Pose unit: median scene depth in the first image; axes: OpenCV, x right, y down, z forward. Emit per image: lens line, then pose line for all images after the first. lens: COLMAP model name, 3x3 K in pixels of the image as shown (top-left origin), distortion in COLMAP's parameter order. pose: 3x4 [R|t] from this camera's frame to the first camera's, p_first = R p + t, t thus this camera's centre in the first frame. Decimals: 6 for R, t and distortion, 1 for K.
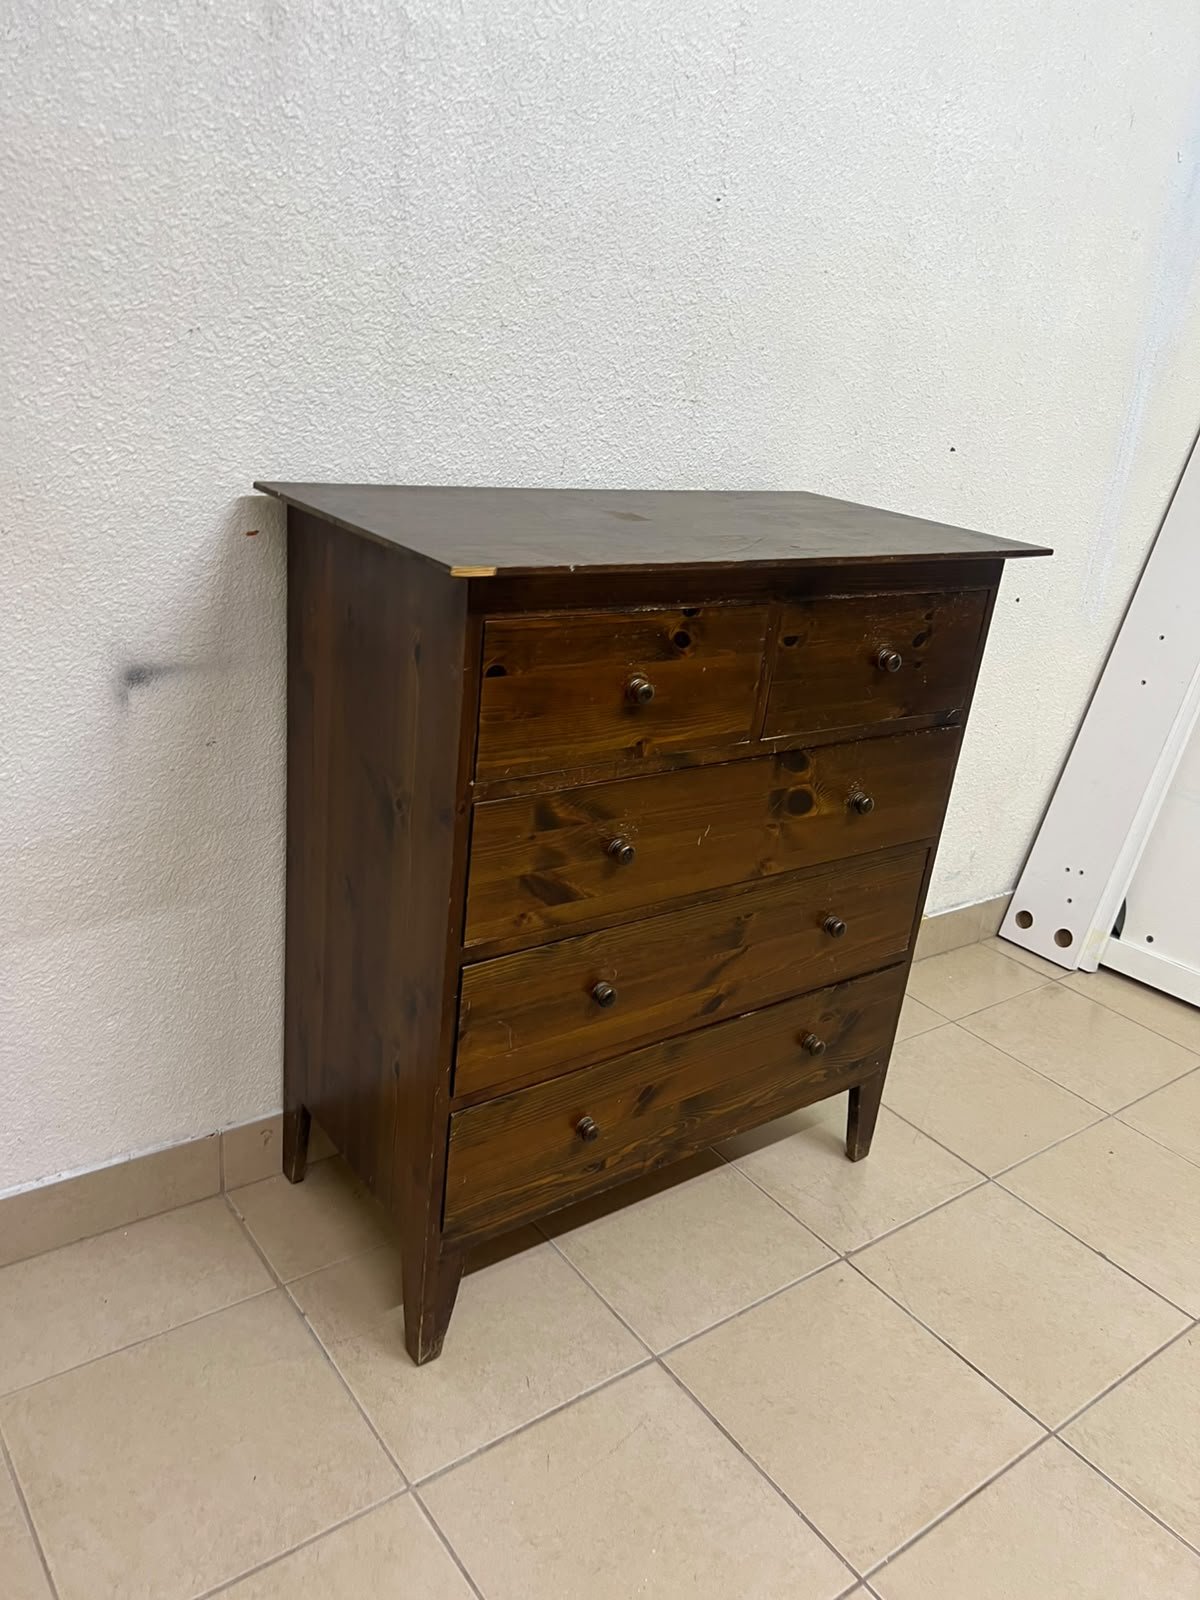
lens RADIAL K [[1208.2, 0, 611.1], [0, 1208.2, 804.8], [0, 0, 1]] dist [0.041120, -0.047237]
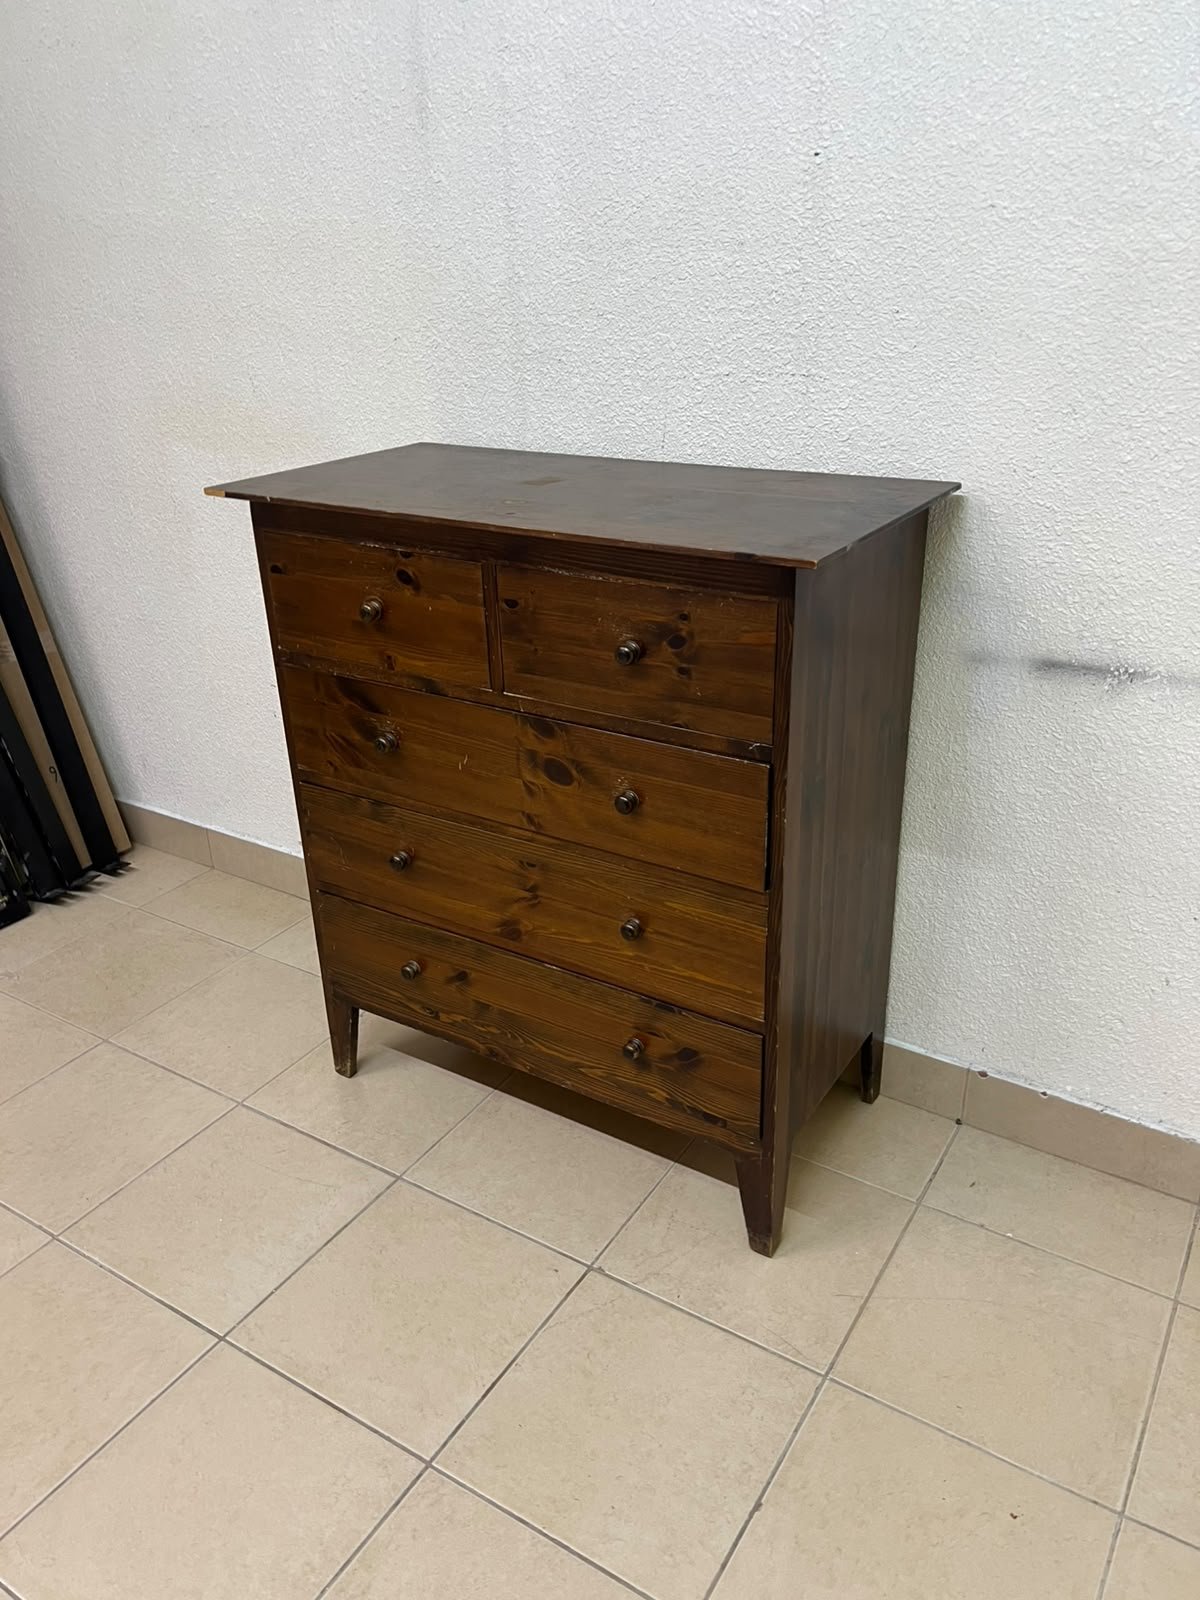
lens RADIAL K [[1208.2, 0, 608.0], [0, 1208.2, 805.3], [0, 0, 1]] dist [0.041120, -0.047237]
pose [[0.352224, 0.287003, -0.890824, 1.118921], [-0.284910, 0.939526, 0.190043, -0.186601], [0.891495, 0.186867, 0.412694, 0.644738]]
